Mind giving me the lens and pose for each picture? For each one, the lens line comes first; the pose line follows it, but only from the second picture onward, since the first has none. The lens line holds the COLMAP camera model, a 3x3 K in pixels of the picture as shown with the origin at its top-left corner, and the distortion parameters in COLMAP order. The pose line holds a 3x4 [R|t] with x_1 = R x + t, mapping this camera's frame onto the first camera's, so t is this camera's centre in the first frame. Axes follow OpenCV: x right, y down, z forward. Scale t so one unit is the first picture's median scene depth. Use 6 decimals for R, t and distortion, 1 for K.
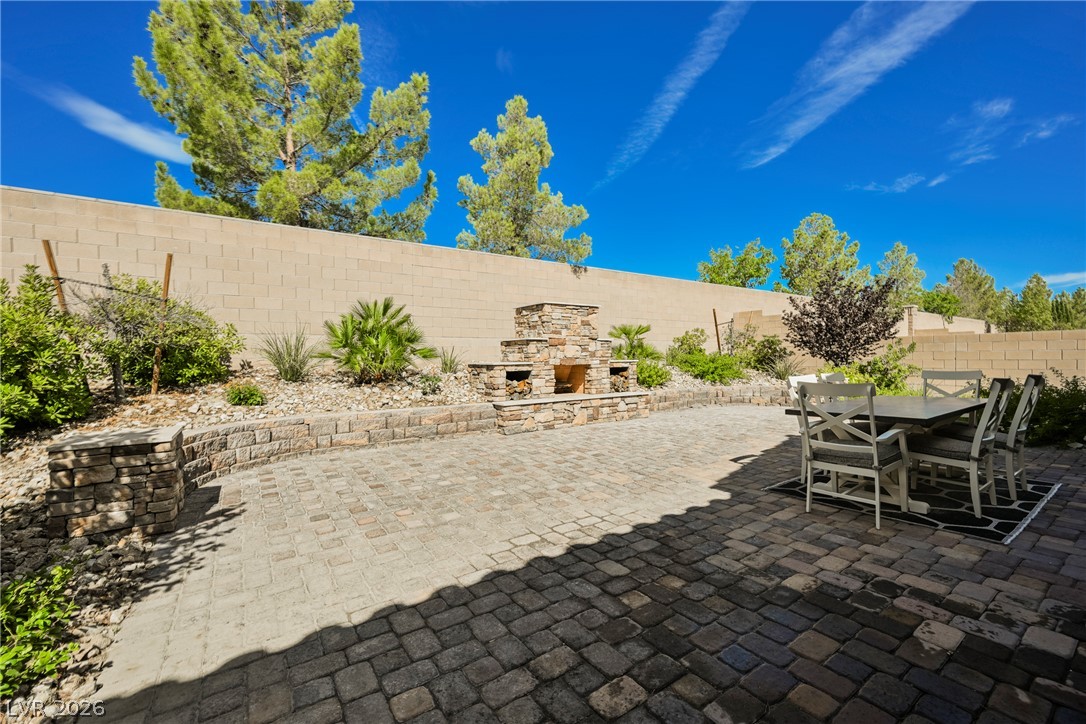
lens RADIAL K [[445.9, 0, 550.6], [0, 445.9, 363.0], [0, 0, 1]] dist [-0.001977, -0.000421]
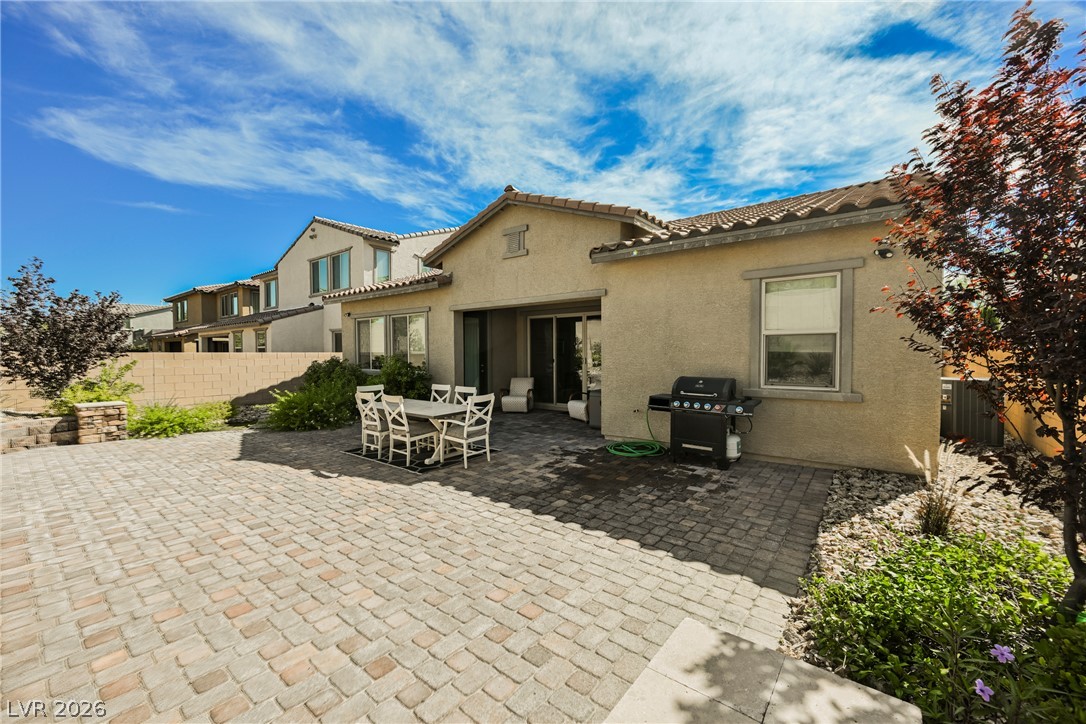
lens RADIAL K [[425.0, 0, 541.2], [0, 425.0, 351.2], [0, 0, 1]] dist [-0.000998, -0.001164]
pose [[-0.283341, 0.015958, 0.958887, -0.558019], [0.019409, 0.999752, -0.010903, -0.056008], [-0.958823, 0.015521, -0.283580, 0.565604]]
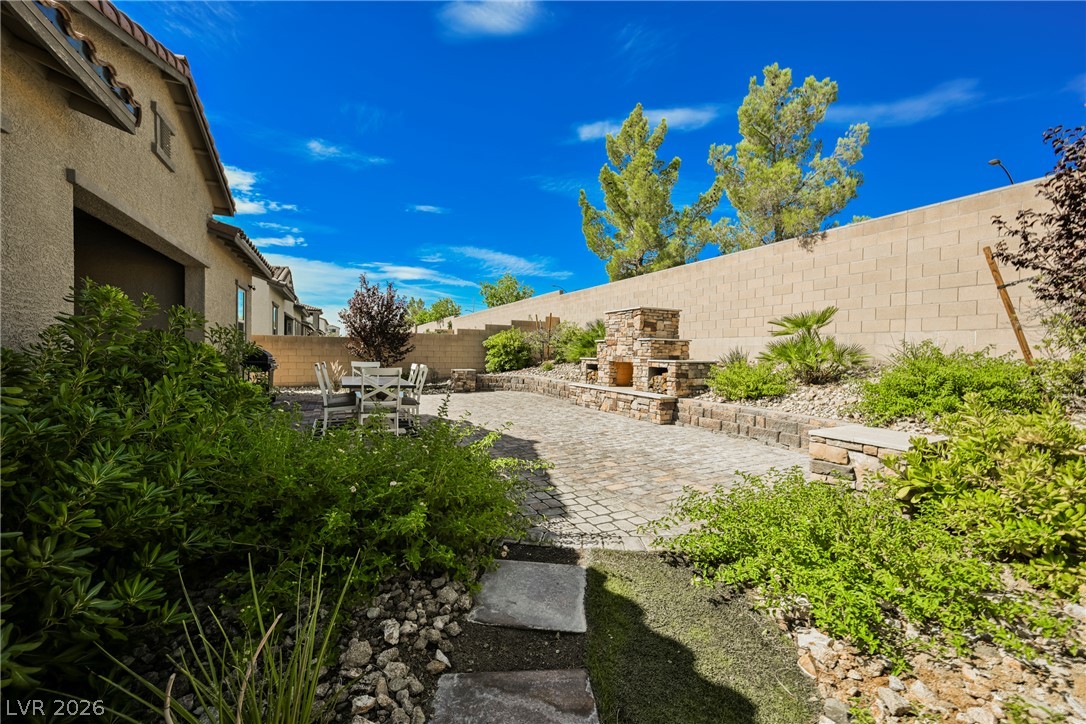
lens RADIAL K [[425.0, 0, 547.0], [0, 425.0, 361.5], [0, 0, 1]] dist [-0.000998, -0.001164]
pose [[-0.154001, 0.028368, -0.987663, 1.304800], [-0.029558, 0.999008, 0.033303, -0.031373], [0.987628, 0.034322, -0.153010, 1.081276]]
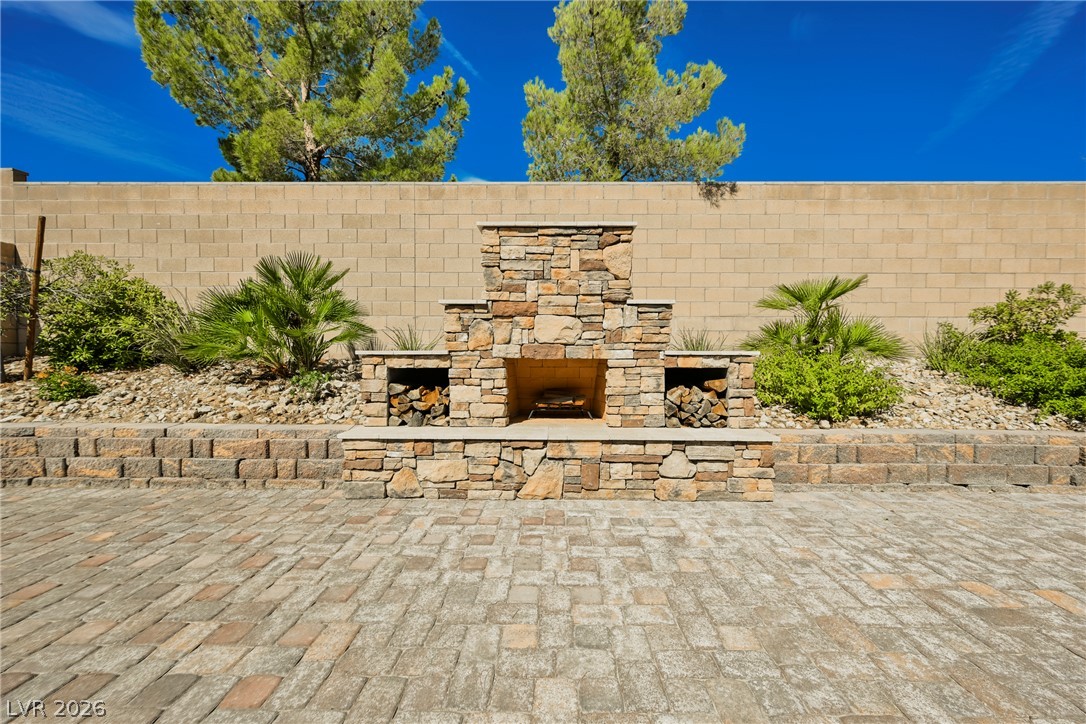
lens RADIAL K [[425.0, 0, 549.6], [0, 425.0, 365.0], [0, 0, 1]] dist [-0.000998, -0.001164]
pose [[0.812607, 0.028348, -0.582122, 0.327878], [-0.020978, 0.999592, 0.019394, 0.002097], [0.582434, -0.003548, 0.812870, 0.712137]]
